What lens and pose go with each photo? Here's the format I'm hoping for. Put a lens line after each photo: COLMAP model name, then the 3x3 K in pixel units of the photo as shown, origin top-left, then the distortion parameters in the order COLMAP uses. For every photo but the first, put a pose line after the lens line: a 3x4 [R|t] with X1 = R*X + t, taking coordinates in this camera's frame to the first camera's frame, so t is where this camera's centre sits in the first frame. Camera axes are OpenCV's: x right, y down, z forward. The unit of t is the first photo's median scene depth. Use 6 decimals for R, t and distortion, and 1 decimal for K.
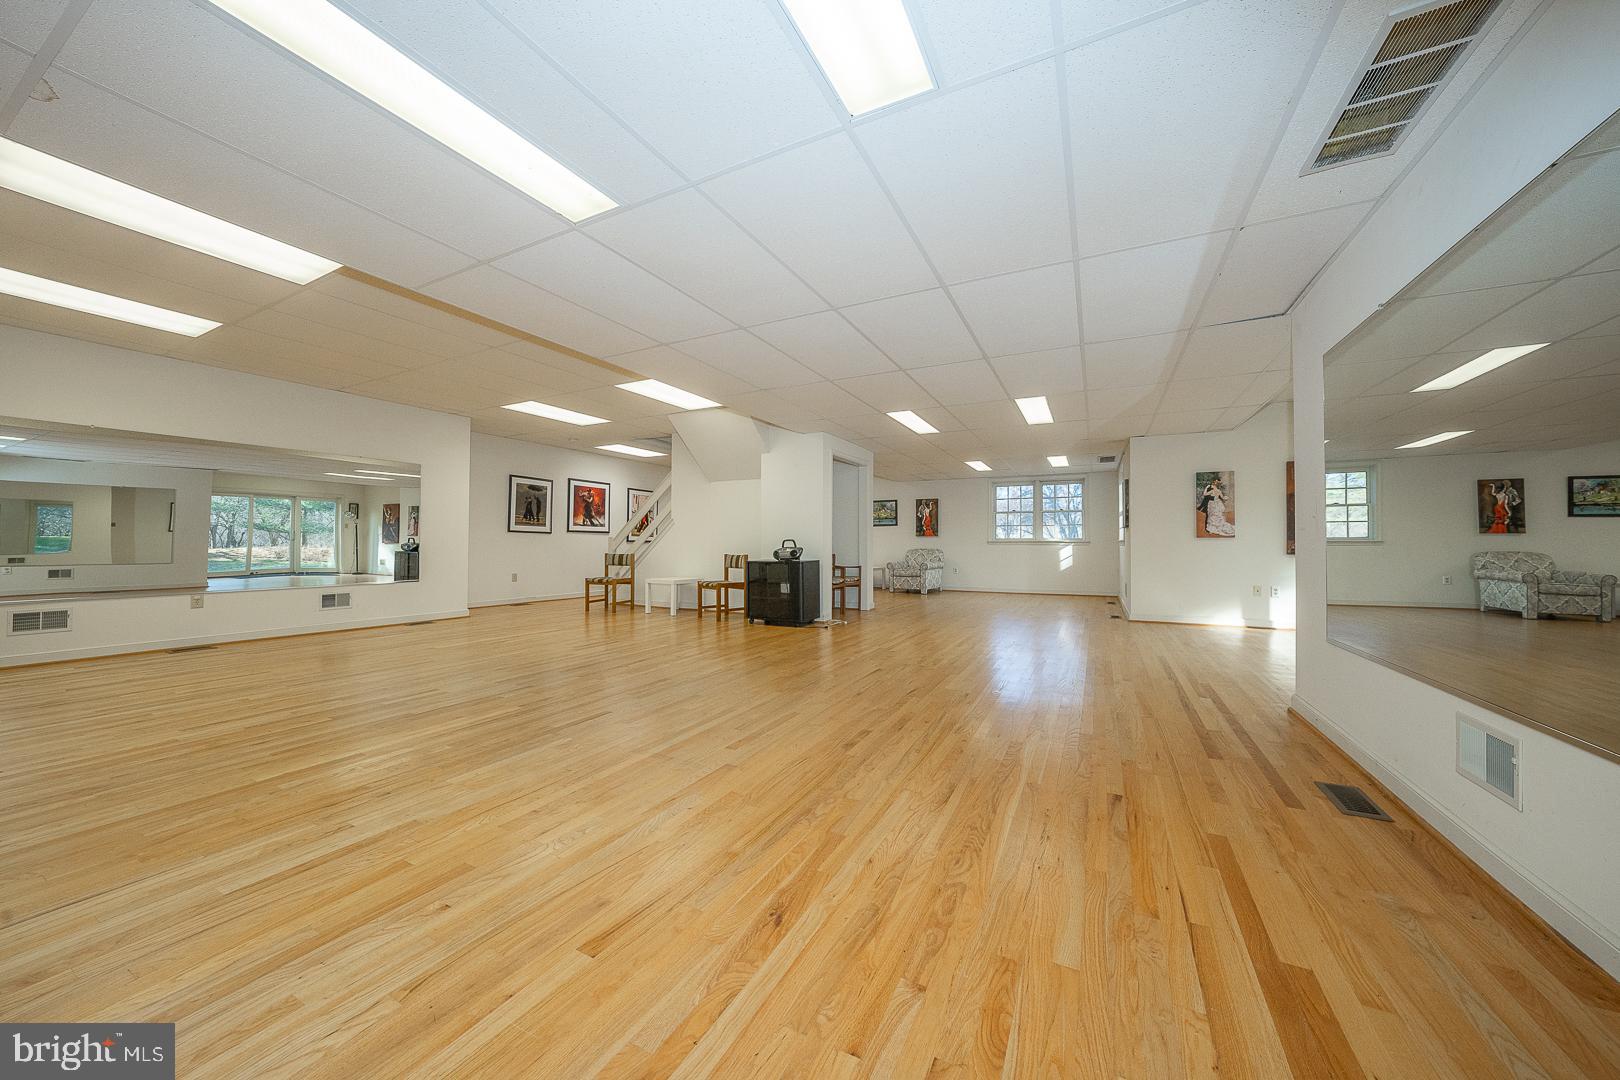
lens RADIAL K [[557.5, 0, 811.2], [0, 557.5, 535.3], [0, 0, 1]] dist [-0.031505, 0.007129]
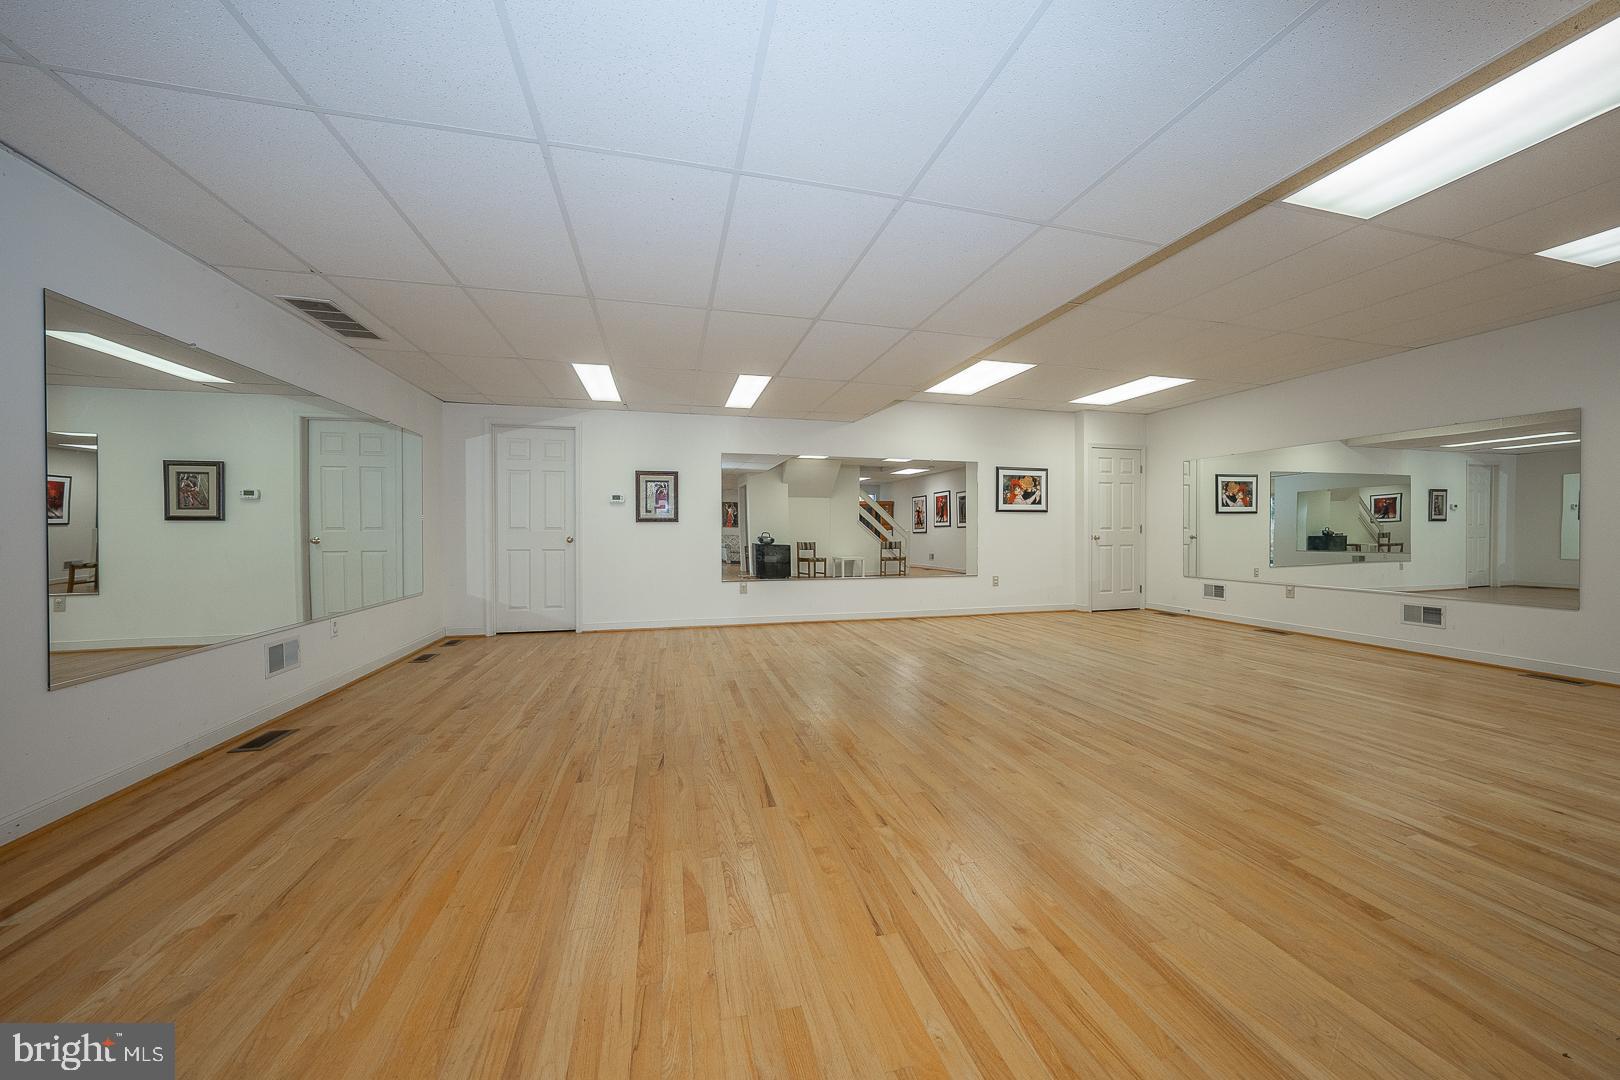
lens RADIAL K [[557.5, 0, 811.2], [0, 557.5, 535.3], [0, 0, 1]] dist [-0.031505, 0.007129]
pose [[-0.745121, 0.006636, -0.666896, 0.816985], [0.007925, 0.999968, 0.001096, -0.005525], [0.666882, -0.004468, -0.745150, 2.679538]]
